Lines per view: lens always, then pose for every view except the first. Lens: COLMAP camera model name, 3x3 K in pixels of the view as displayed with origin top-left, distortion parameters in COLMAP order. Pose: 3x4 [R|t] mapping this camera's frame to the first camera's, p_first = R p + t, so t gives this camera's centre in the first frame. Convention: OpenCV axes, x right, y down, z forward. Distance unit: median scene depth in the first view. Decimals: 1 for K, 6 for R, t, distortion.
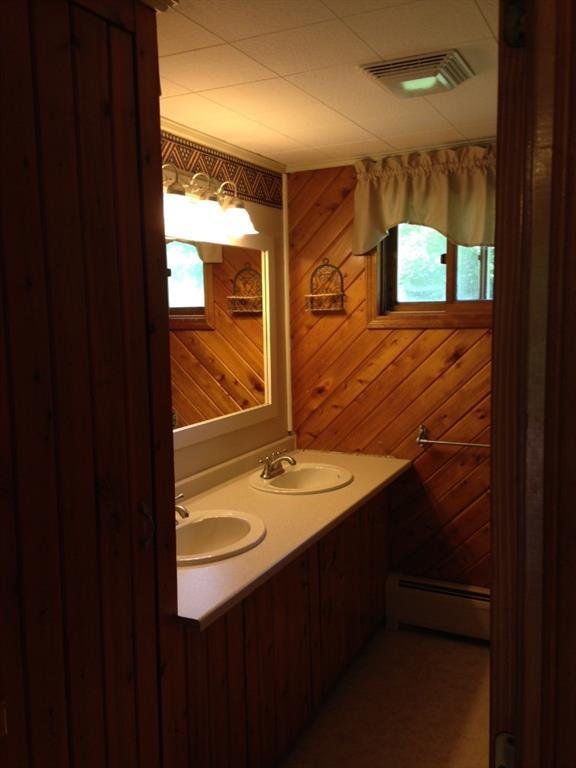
lens RADIAL K [[733.7, 0, 290.1], [0, 733.7, 386.6], [0, 0, 1]] dist [0.249804, 0.000000]
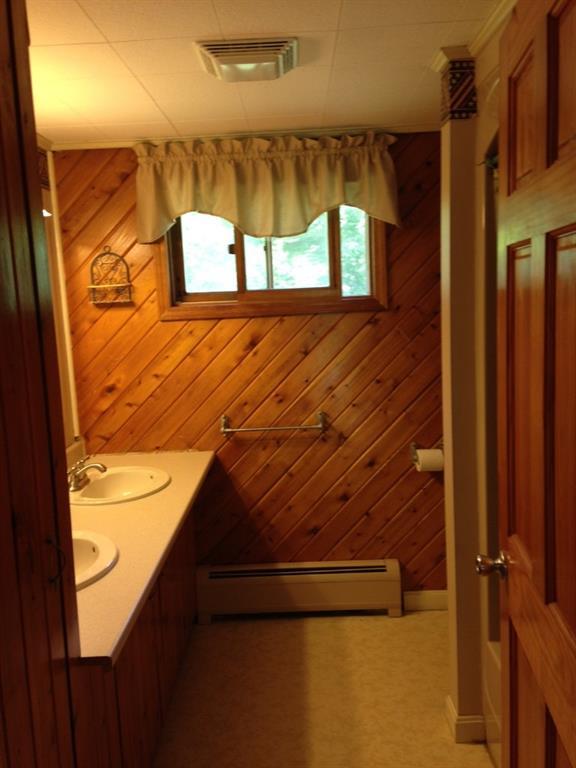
lens RADIAL K [[733.7, 0, 291.0], [0, 733.7, 385.1], [0, 0, 1]] dist [0.249804, 0.000000]
pose [[0.920356, -0.081129, 0.382575, -0.118180], [0.078169, 0.996668, 0.023304, -0.004242], [-0.383191, 0.008457, 0.923630, 0.043932]]
